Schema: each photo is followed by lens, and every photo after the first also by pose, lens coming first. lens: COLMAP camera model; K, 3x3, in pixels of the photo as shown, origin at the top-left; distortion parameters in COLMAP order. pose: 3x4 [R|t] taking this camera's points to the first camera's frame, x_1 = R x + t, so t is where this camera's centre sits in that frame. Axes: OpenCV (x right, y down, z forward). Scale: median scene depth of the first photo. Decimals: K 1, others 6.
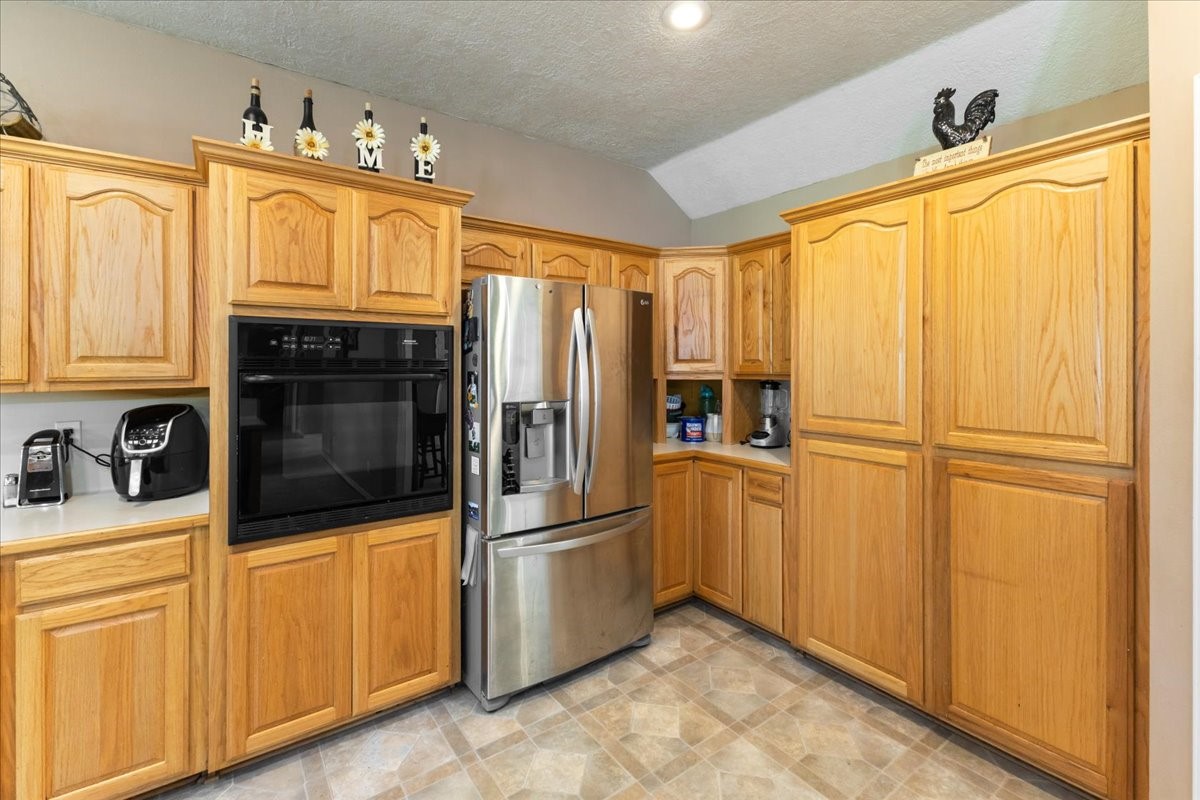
lens RADIAL K [[529.0, 0, 600.7], [0, 529.0, 362.4], [0, 0, 1]] dist [0.005923, -0.000332]
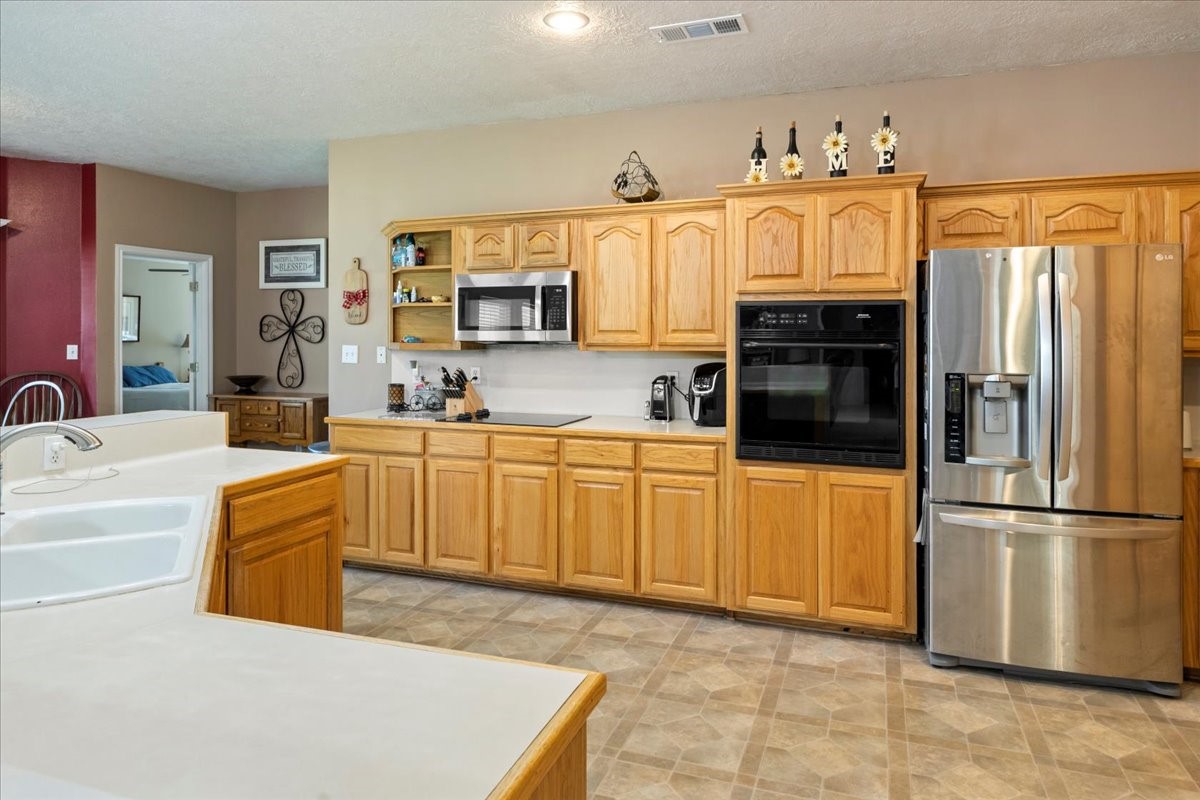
lens RADIAL K [[745.9, 0, 600.4], [0, 745.9, 333.7], [0, 0, 1]] dist [0.000692, -0.000097]
pose [[0.563423, 0.000112, -0.826168, 0.693146], [-0.001154, 0.999999, -0.000651, 0.002381], [0.826168, 0.001320, 0.563423, -0.411148]]
